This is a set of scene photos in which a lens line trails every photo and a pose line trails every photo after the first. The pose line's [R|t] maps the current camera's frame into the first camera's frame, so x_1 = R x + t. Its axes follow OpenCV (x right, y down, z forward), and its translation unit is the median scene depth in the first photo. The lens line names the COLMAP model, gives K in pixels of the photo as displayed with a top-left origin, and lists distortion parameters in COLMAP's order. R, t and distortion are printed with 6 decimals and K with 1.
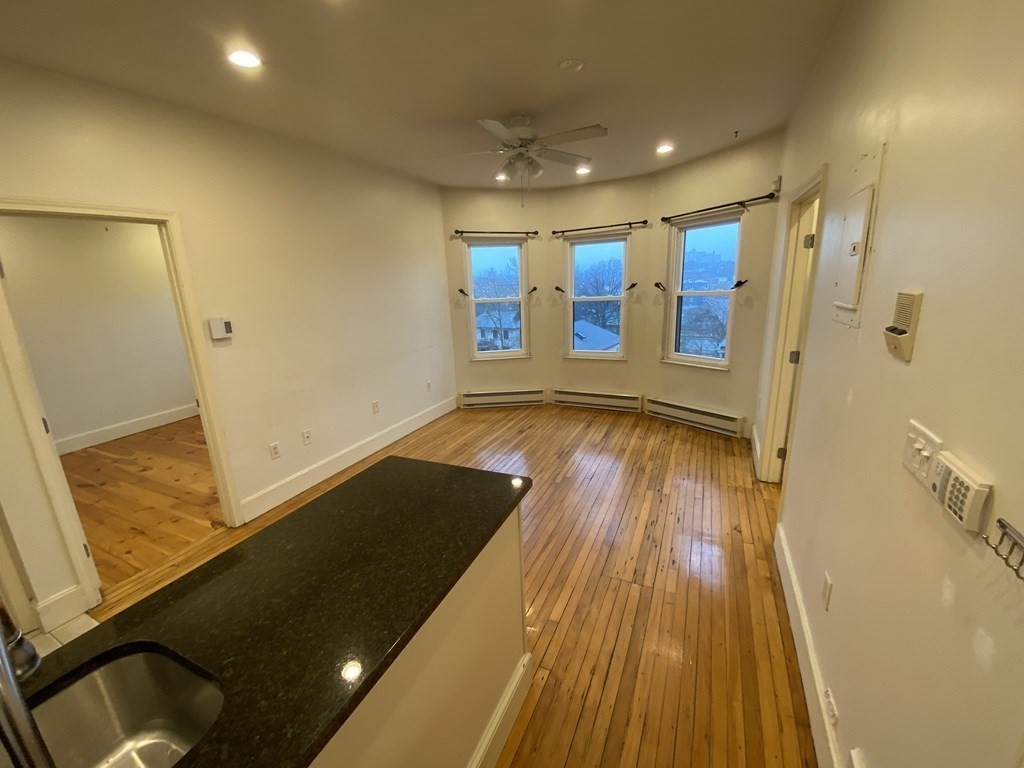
lens RADIAL K [[410.5, 0, 506.2], [0, 410.5, 387.9], [0, 0, 1]] dist [-0.000308, -0.013608]
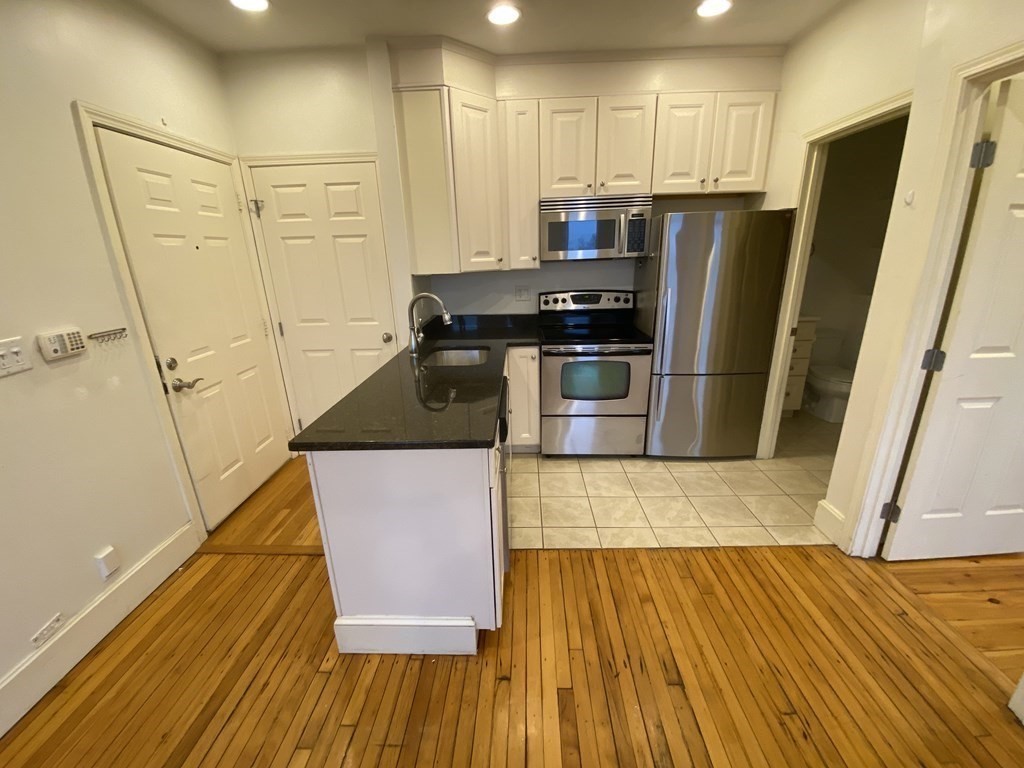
lens RADIAL K [[410.5, 0, 510.3], [0, 410.5, 383.6], [0, 0, 1]] dist [-0.000308, -0.013608]
pose [[-0.909392, 0.185306, -0.372381, -0.023316], [-0.042810, 0.848823, 0.526941, -0.128668], [0.413731, 0.495138, -0.763980, 0.626089]]
